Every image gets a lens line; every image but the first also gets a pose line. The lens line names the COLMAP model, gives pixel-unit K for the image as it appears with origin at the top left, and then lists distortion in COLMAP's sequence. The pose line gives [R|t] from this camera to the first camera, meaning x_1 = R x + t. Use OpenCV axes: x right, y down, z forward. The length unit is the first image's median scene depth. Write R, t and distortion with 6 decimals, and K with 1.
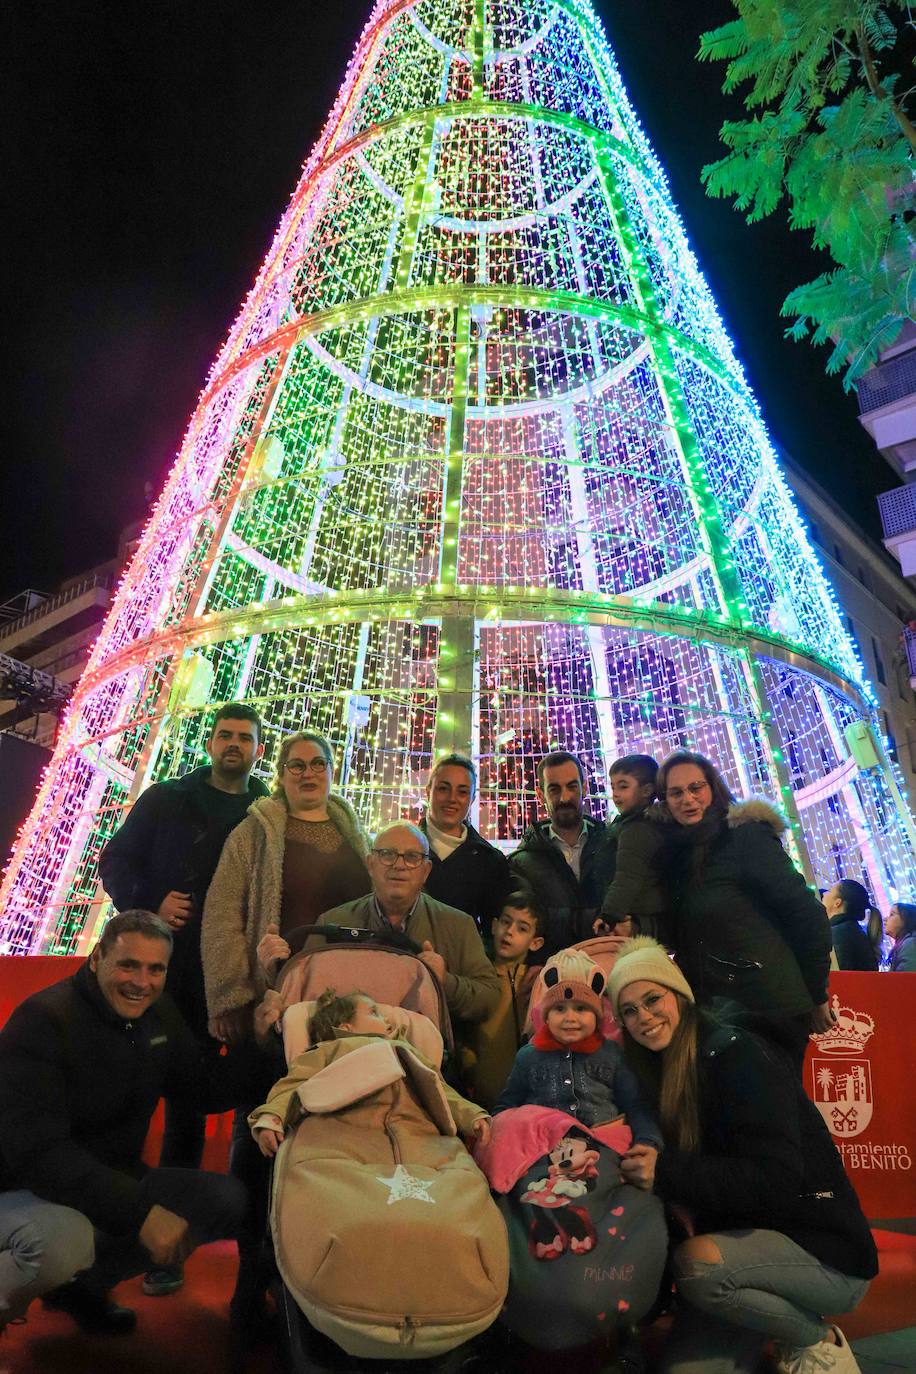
lens RADIAL K [[1127.1, 0, 458.0], [0, 1127.1, 687.0], [0, 0, 1]] dist [-0.012438, -0.000929]
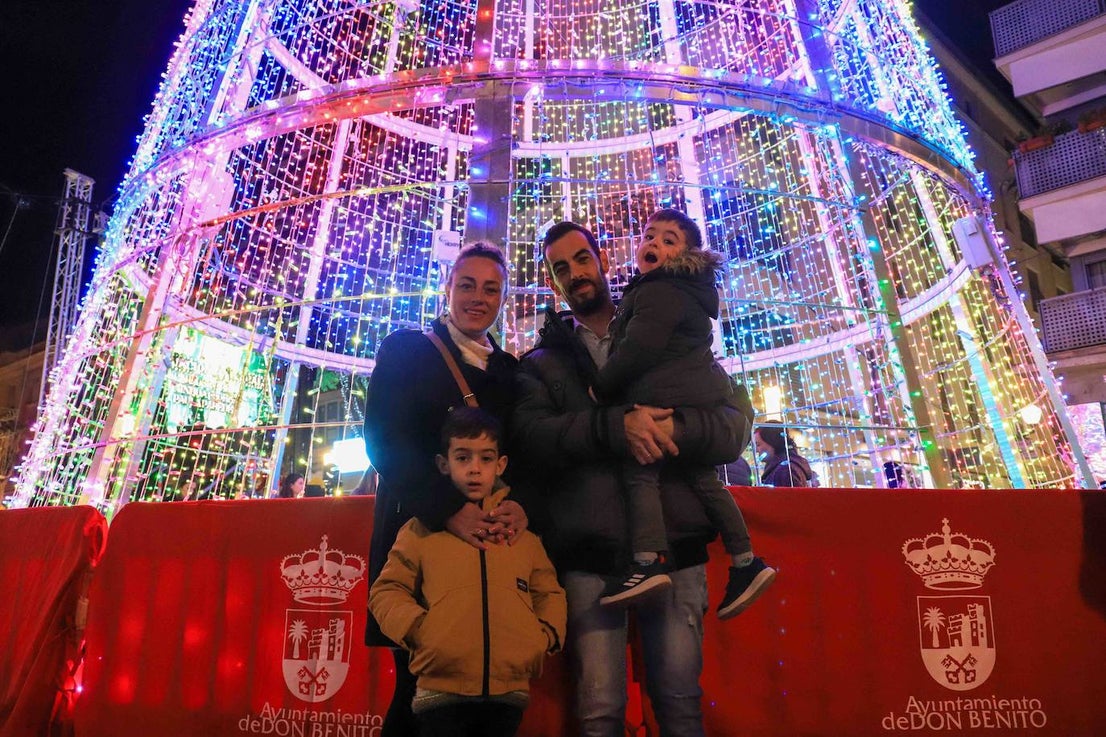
lens RADIAL K [[1013.6, 0, 553.0], [0, 1013.6, 368.5], [0, 0, 1]] dist [-0.013128, 0.209309]
pose [[0.998310, -0.040083, -0.042082, 0.065297], [0.044697, 0.992343, 0.115138, 0.051233], [0.037145, -0.116825, 0.992458, 0.202893]]
